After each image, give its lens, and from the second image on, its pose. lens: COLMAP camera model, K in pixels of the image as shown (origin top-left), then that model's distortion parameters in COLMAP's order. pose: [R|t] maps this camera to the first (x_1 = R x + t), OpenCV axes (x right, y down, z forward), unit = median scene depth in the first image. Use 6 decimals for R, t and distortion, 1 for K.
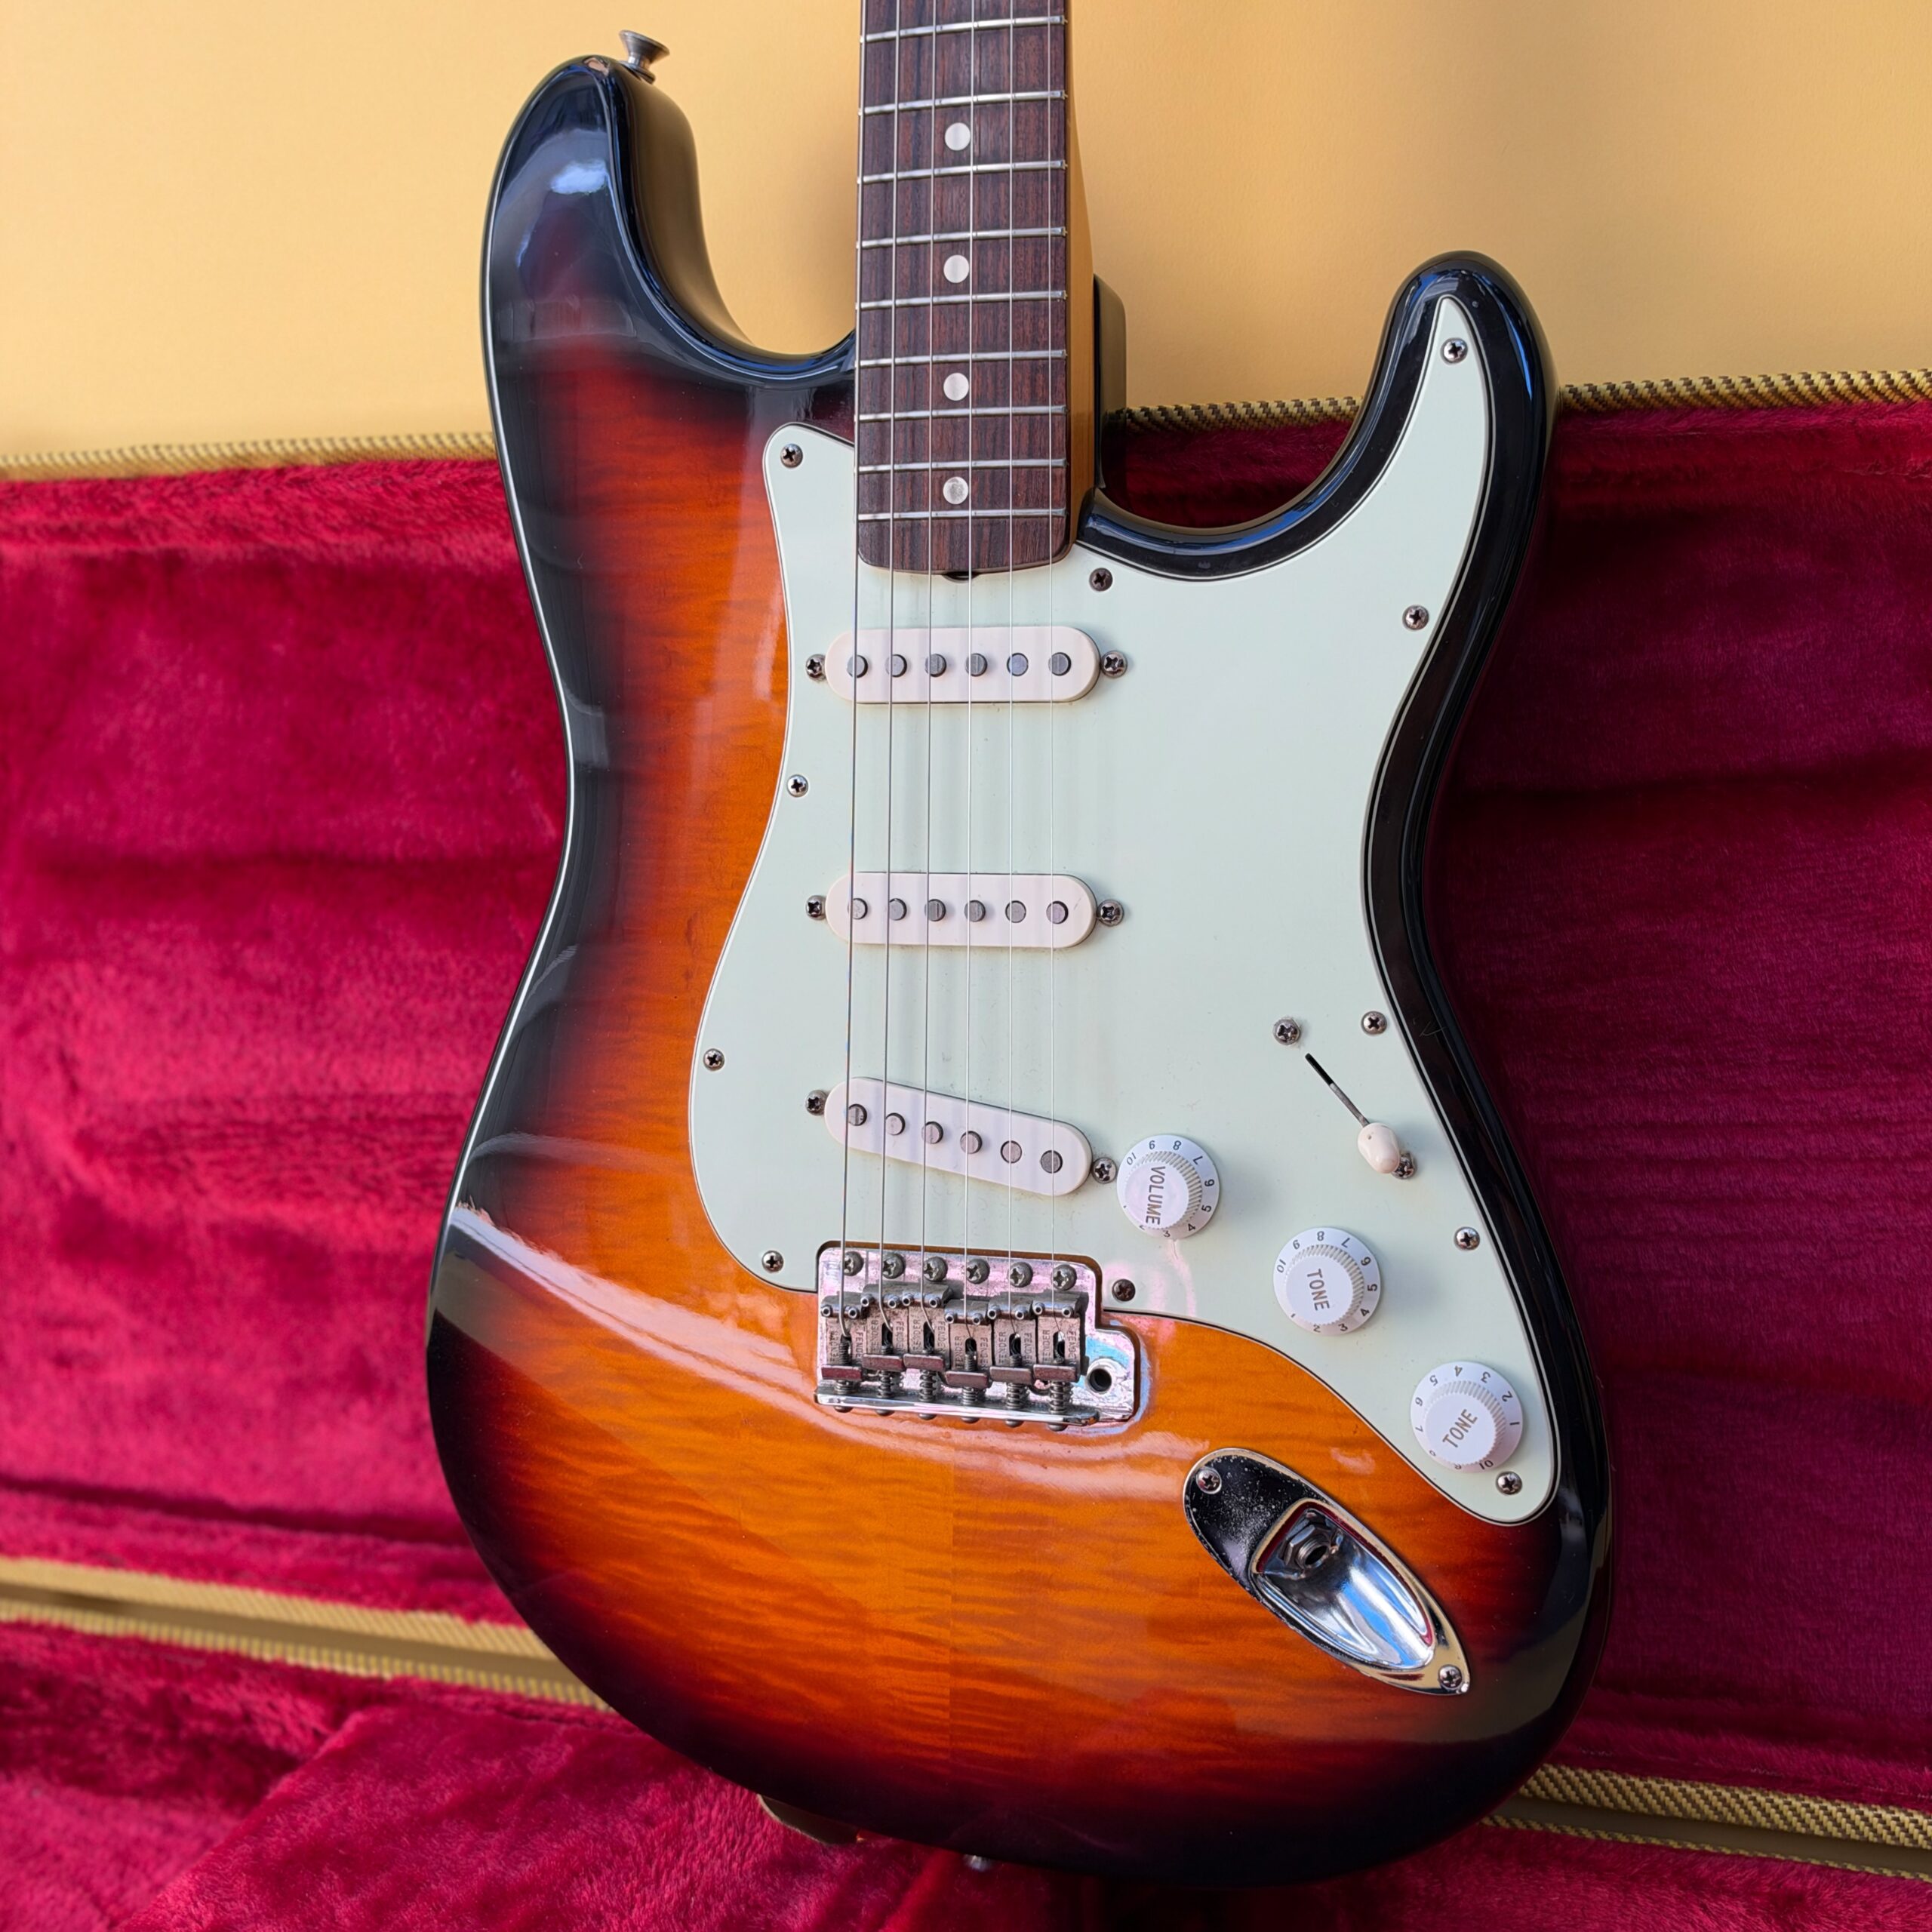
lens RADIAL K [[2130.8, 0, 1091.7], [0, 2130.8, 958.5], [0, 0, 1]] dist [0.162810, -0.428388]
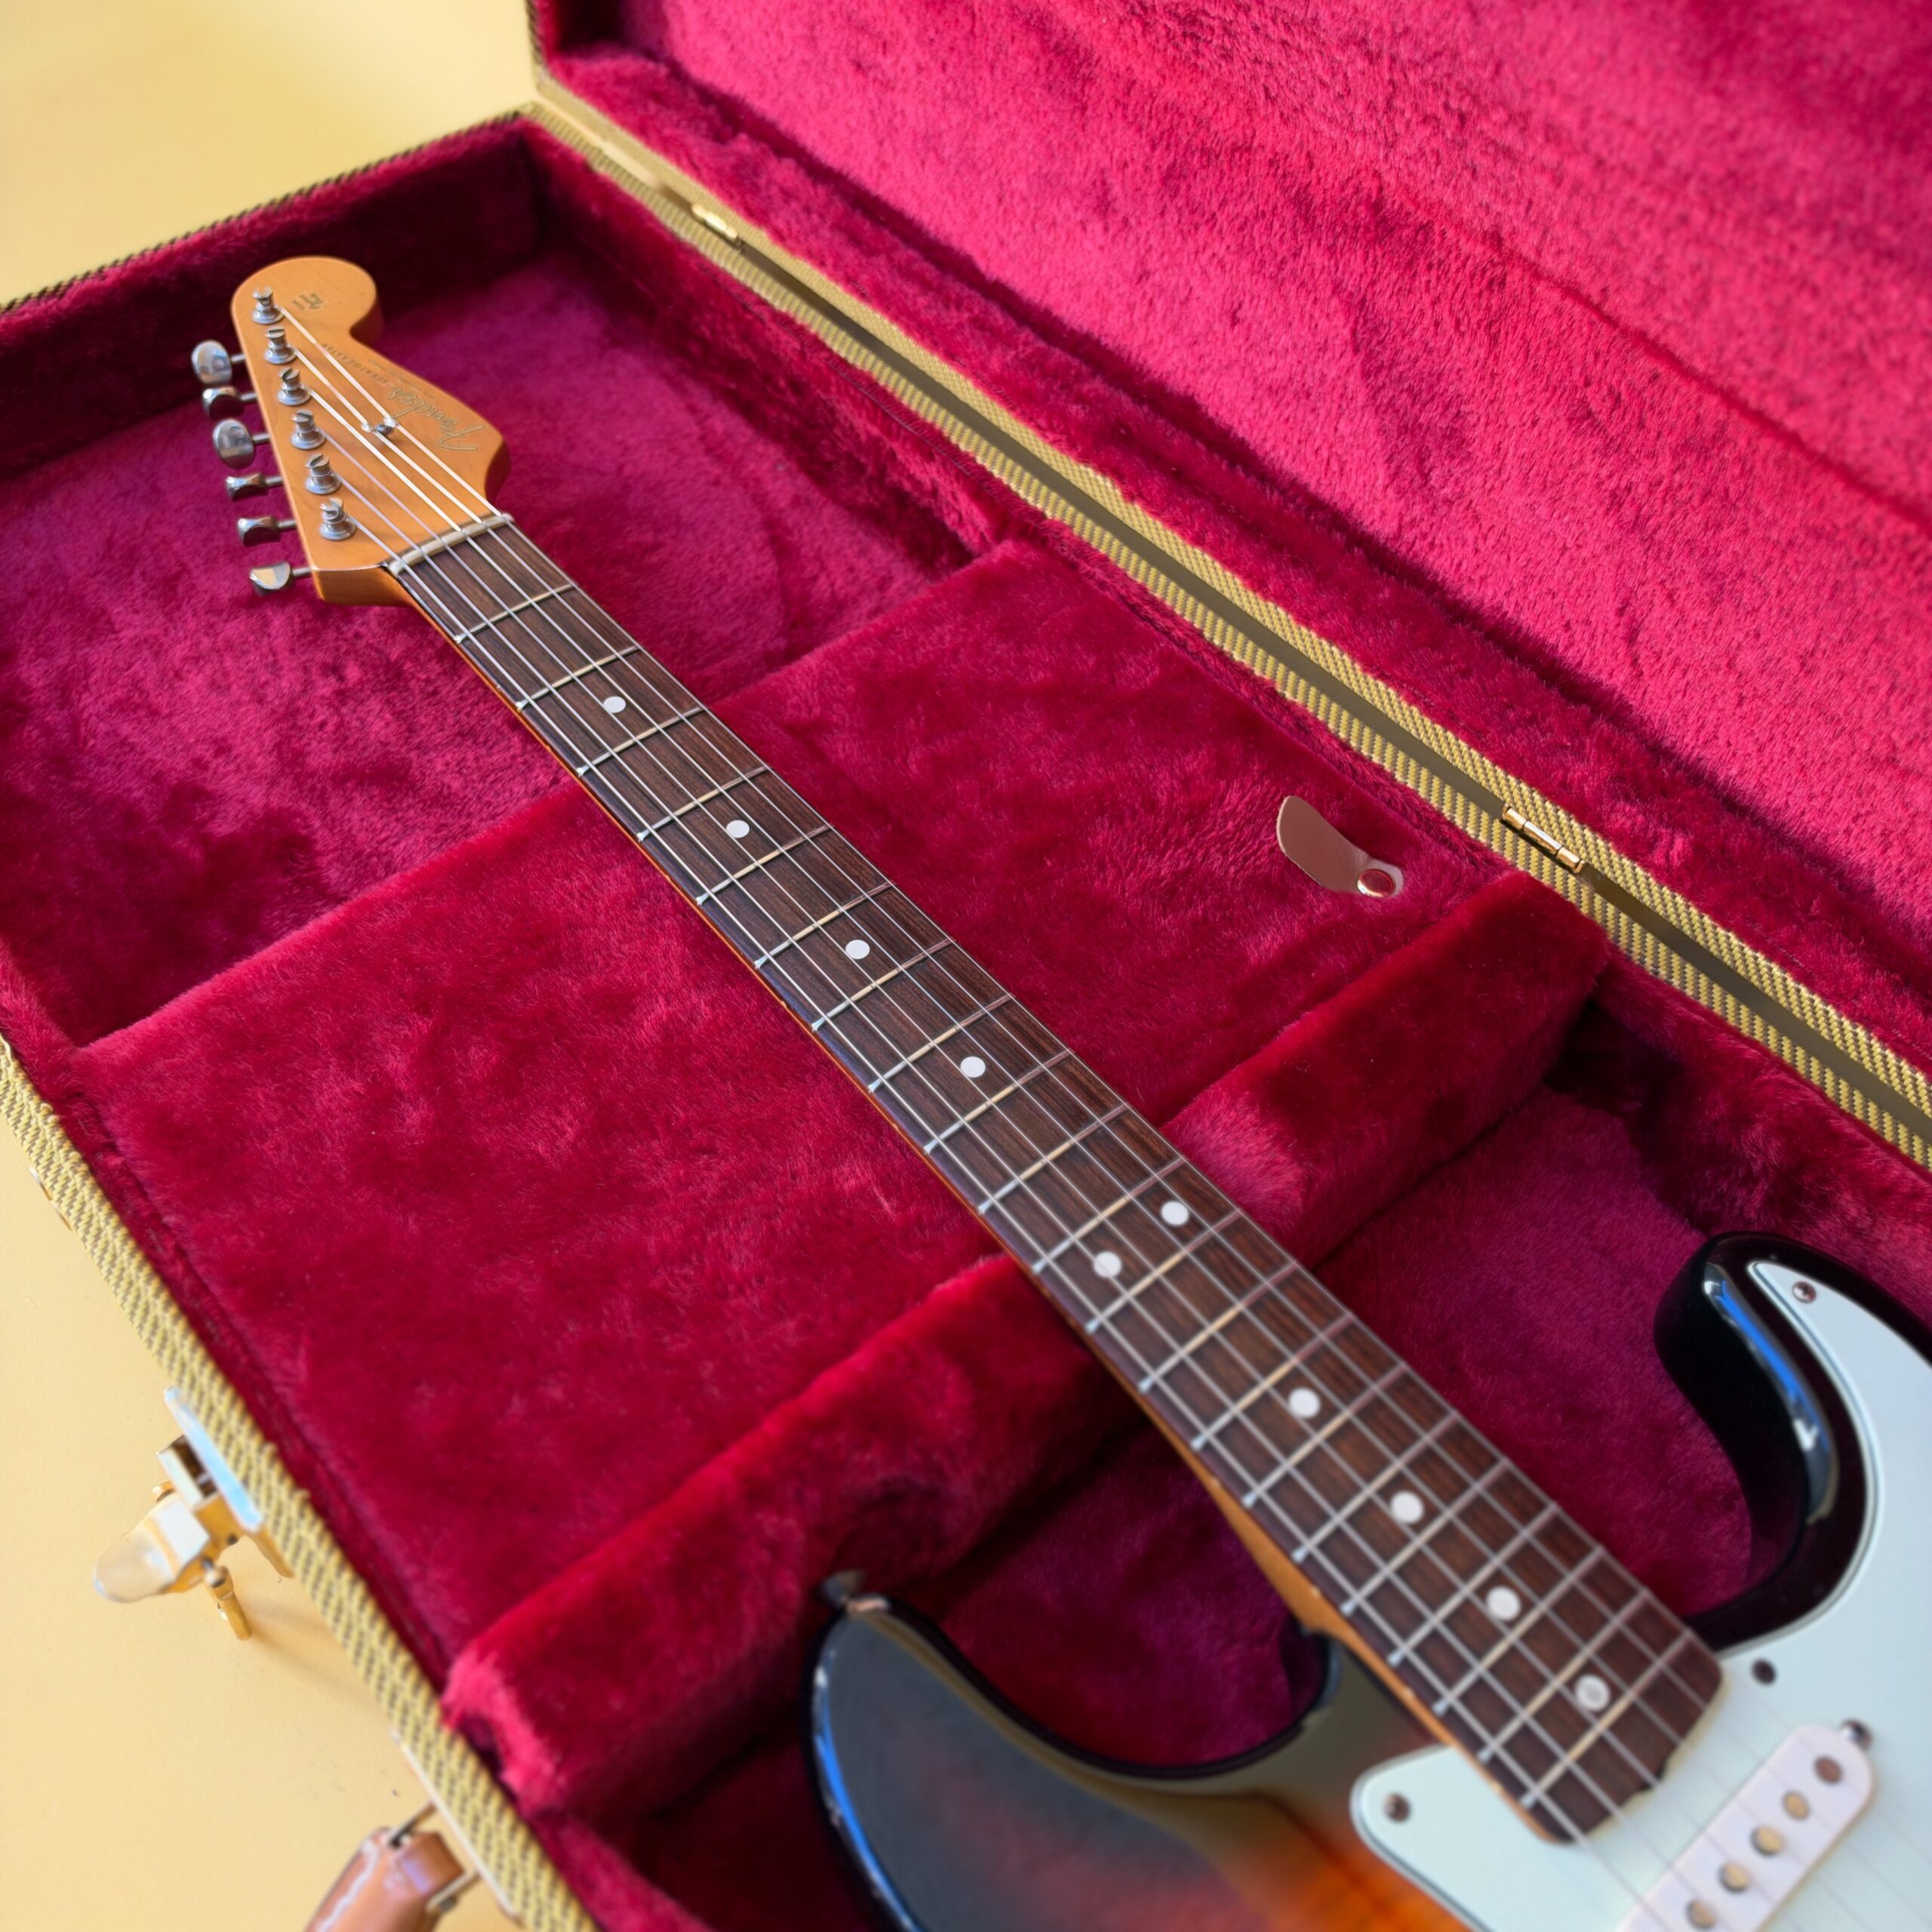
lens RADIAL K [[1892.9, 0, 964.8], [0, 1892.9, 963.4], [0, 0, 1]] dist [0.120868, -0.340709]
pose [[0.838012, 0.457231, -0.297784, 0.025815], [-0.140666, 0.708322, 0.691732, -0.191231], [0.527208, -0.537792, 0.657899, 0.295752]]
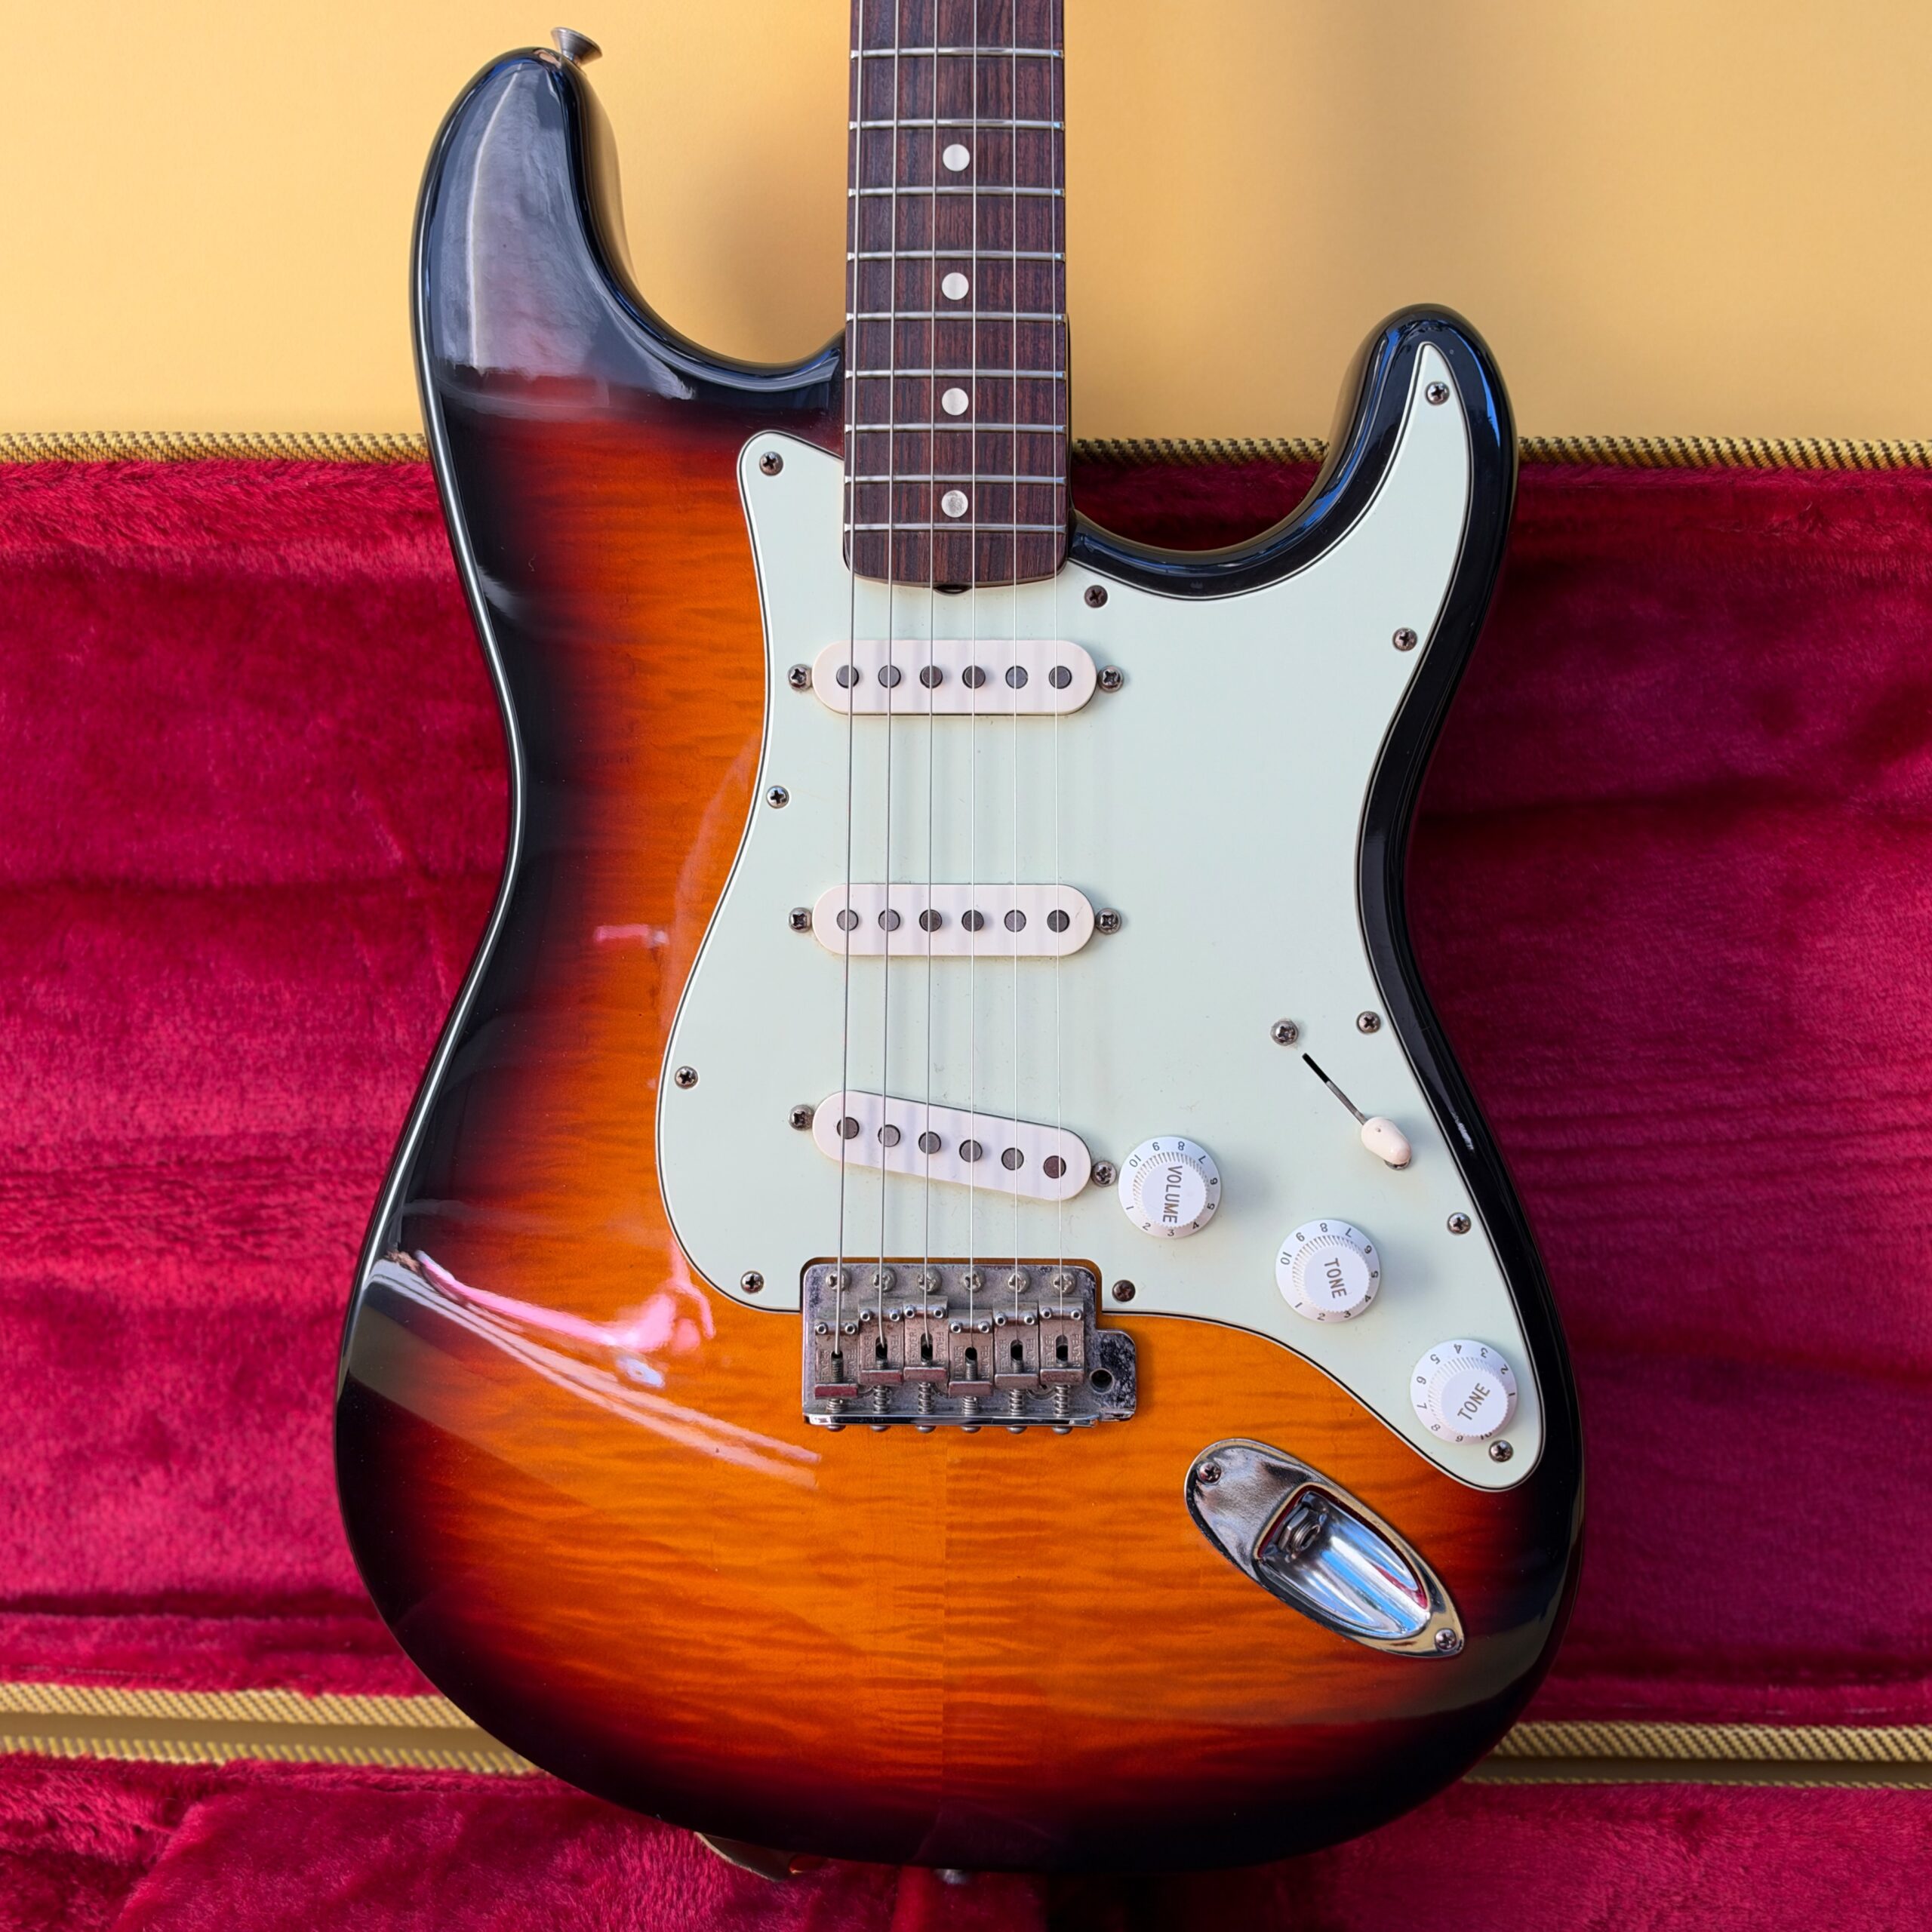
lens RADIAL K [[1984.6, 0, 995.0], [0, 1984.6, 972.3], [0, 0, 1]] dist [0.141953, -0.376793]
pose [[0.966798, -0.010759, 0.255314, -0.270695], [0.017788, 0.999523, -0.025237, 0.024676], [-0.254921, 0.028940, 0.966529, 0.087933]]
